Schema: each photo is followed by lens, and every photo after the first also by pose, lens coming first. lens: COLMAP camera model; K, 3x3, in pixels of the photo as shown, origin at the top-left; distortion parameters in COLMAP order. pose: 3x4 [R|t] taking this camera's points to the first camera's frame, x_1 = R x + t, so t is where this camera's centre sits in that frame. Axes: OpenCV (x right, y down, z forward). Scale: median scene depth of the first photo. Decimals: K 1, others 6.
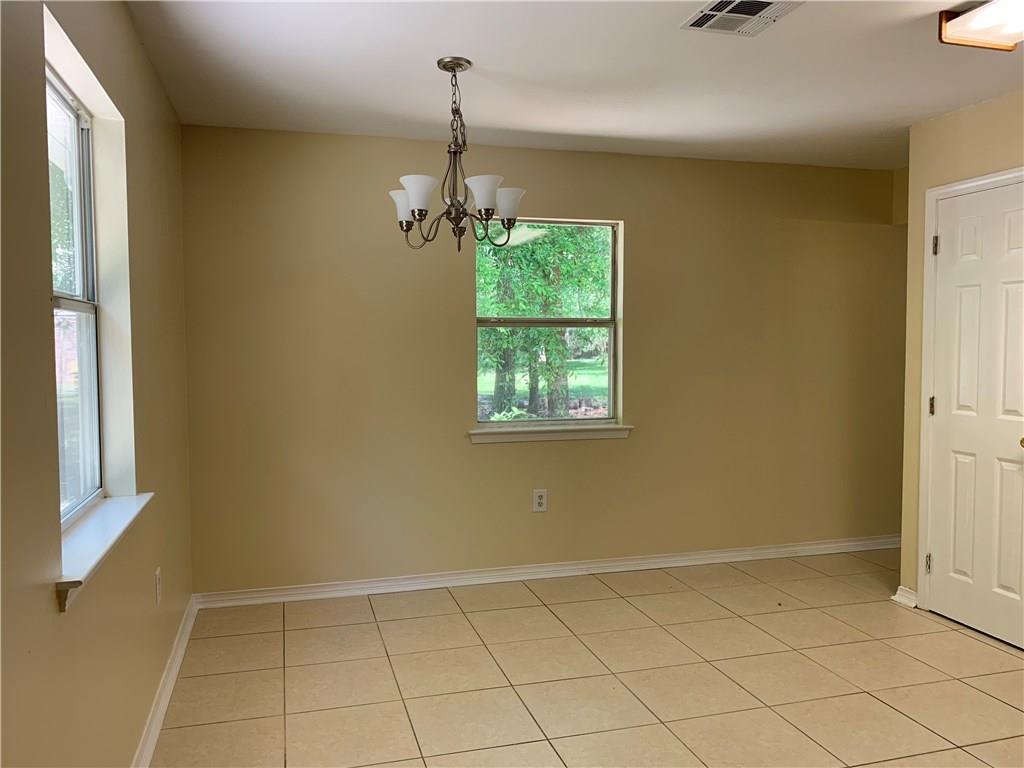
lens RADIAL K [[794.9, 0, 511.5], [0, 794.9, 382.8], [0, 0, 1]] dist [0.026136, -0.028011]
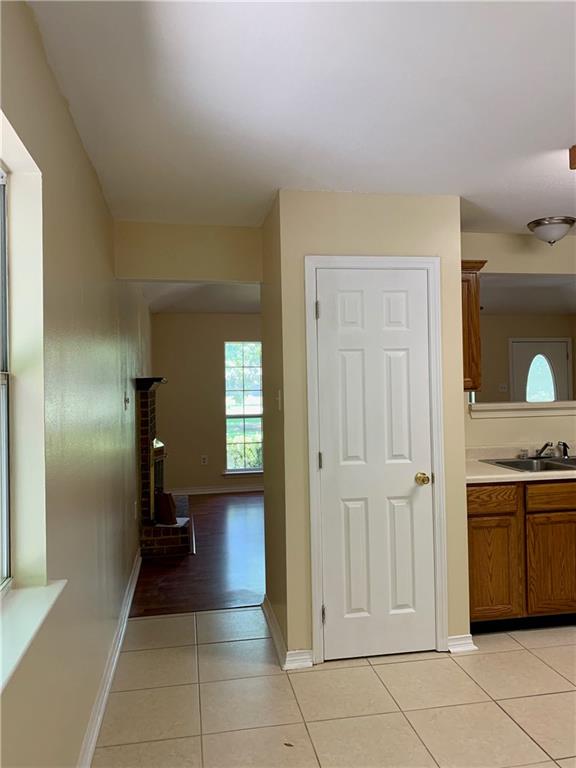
lens RADIAL K [[596.2, 0, 303.8], [0, 596.2, 380.7], [0, 0, 1]] dist [0.026136, -0.028011]
pose [[0.106330, 0.028477, 0.993923, -0.268048], [0.072223, 0.996728, -0.036283, -0.050743], [-0.991704, 0.075642, 0.103926, 0.963103]]
